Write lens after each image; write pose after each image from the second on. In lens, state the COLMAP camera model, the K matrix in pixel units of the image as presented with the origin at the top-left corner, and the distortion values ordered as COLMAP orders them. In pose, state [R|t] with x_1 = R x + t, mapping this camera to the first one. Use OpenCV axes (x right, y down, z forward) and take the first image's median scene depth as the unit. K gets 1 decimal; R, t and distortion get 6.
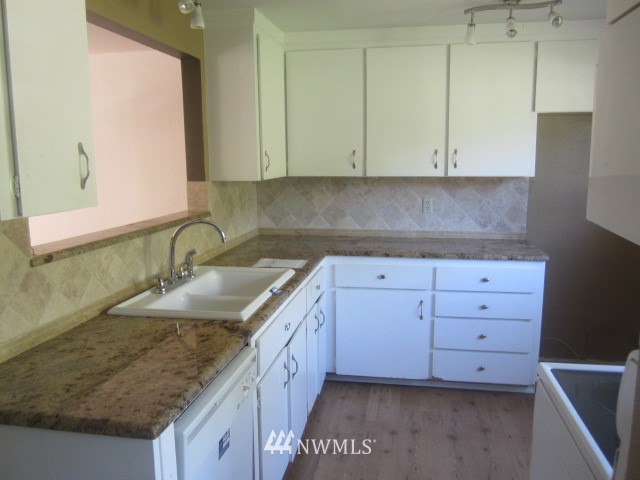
lens RADIAL K [[524.6, 0, 318.1], [0, 524.6, 238.9], [0, 0, 1]] dist [-0.047843, 0.009738]
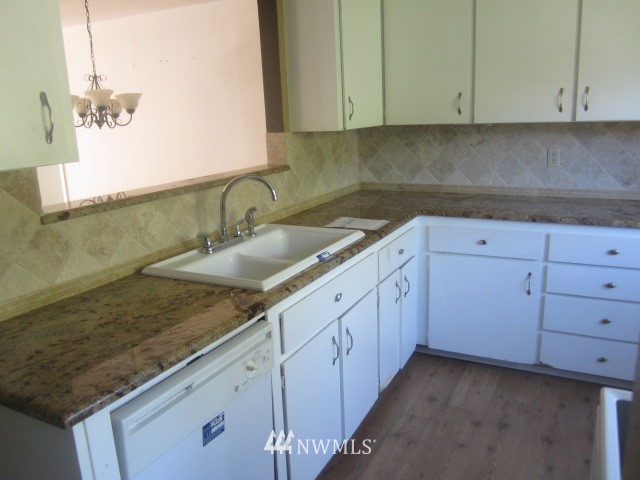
lens RADIAL K [[524.6, 0, 320.3], [0, 524.6, 237.1], [0, 0, 1]] dist [-0.047843, 0.009738]
pose [[0.954100, 0.040205, -0.296777, 0.129329], [-0.013813, 0.995801, 0.090495, -0.009620], [0.299169, -0.082242, 0.950649, 0.119220]]
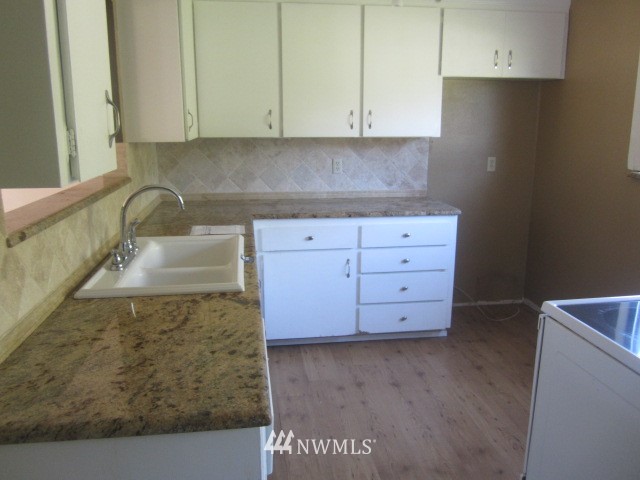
lens RADIAL K [[524.6, 0, 315.6], [0, 524.6, 238.2], [0, 0, 1]] dist [-0.047843, 0.009738]
pose [[0.949482, -0.059358, 0.308156, -0.186882], [0.038743, 0.996609, 0.072596, 0.000096], [-0.311420, -0.056989, 0.948562, 0.050187]]
